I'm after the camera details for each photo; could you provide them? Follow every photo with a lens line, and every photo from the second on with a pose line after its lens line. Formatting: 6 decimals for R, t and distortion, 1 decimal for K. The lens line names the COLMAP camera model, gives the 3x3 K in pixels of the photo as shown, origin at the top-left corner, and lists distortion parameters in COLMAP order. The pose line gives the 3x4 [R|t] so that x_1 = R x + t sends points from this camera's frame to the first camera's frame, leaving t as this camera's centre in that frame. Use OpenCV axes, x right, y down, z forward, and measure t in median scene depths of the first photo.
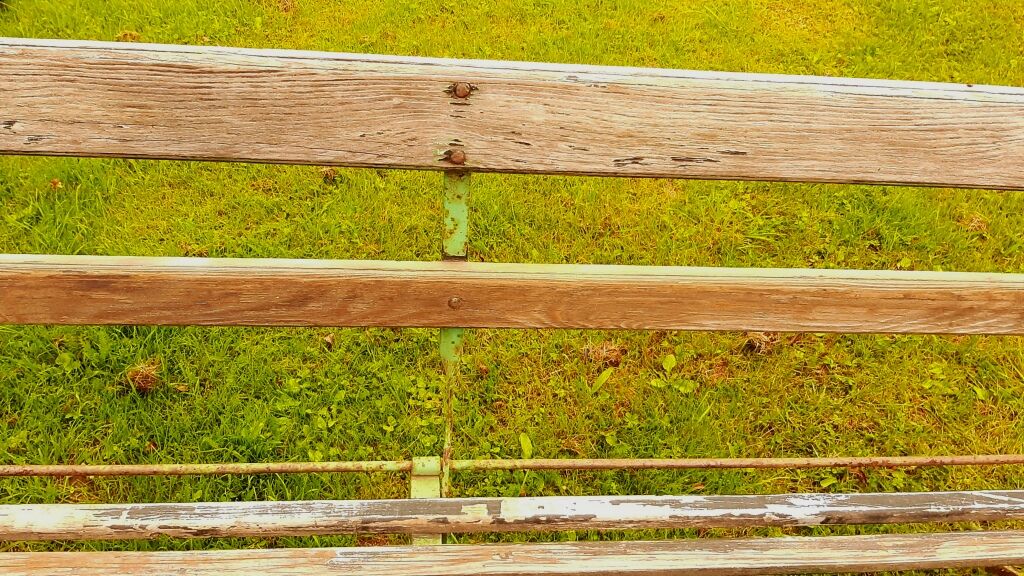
lens RADIAL K [[810.5, 0, 515.0], [0, 810.5, 273.6], [0, 0, 1]] dist [0.062776, -0.132245]
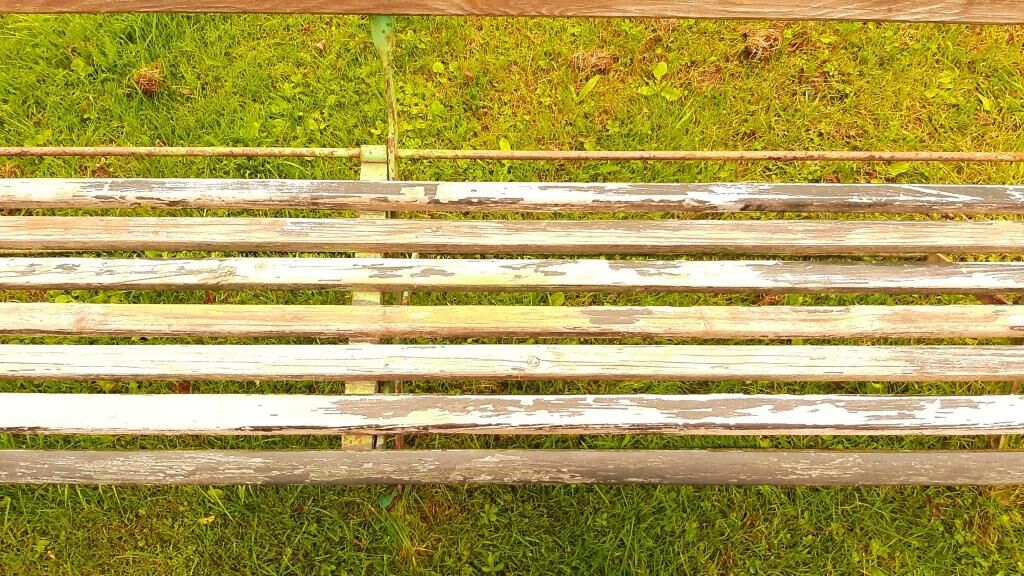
lens RADIAL K [[810.5, 0, 510.5], [0, 810.5, 292.5], [0, 0, 1]] dist [0.062776, -0.132245]
pose [[0.994438, 0.026979, -0.101813, 0.187773], [0.008760, 0.942102, 0.335212, 0.048712], [0.104962, -0.334239, 0.936625, -0.061789]]
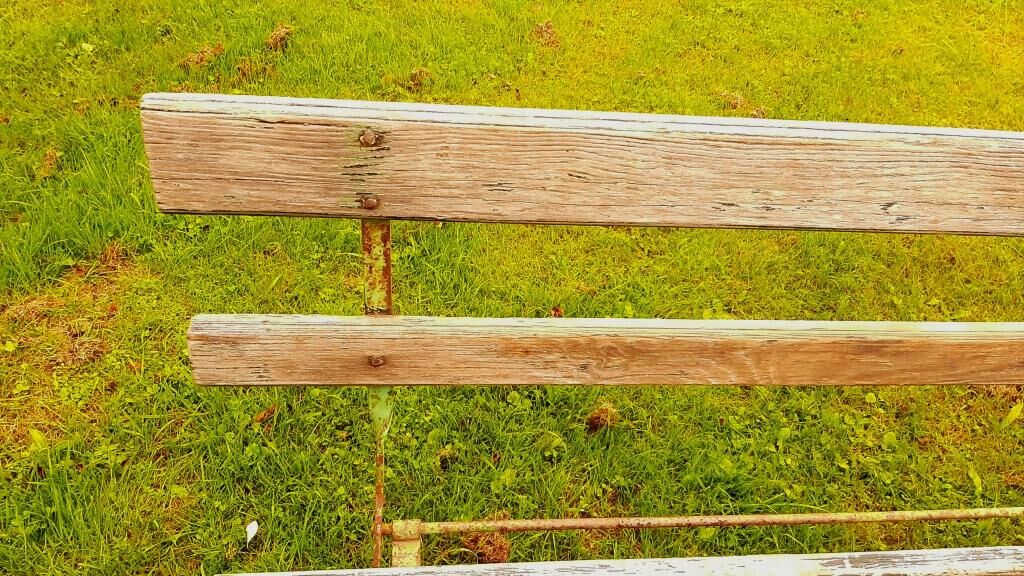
lens RADIAL K [[810.5, 0, 516.3], [0, 810.5, 277.8], [0, 0, 1]] dist [0.062776, -0.132245]
pose [[0.999991, -0.003319, 0.002602, -0.813474], [0.003331, 0.999985, -0.004432, -0.063368], [-0.002587, 0.004440, 0.999987, -0.048465]]
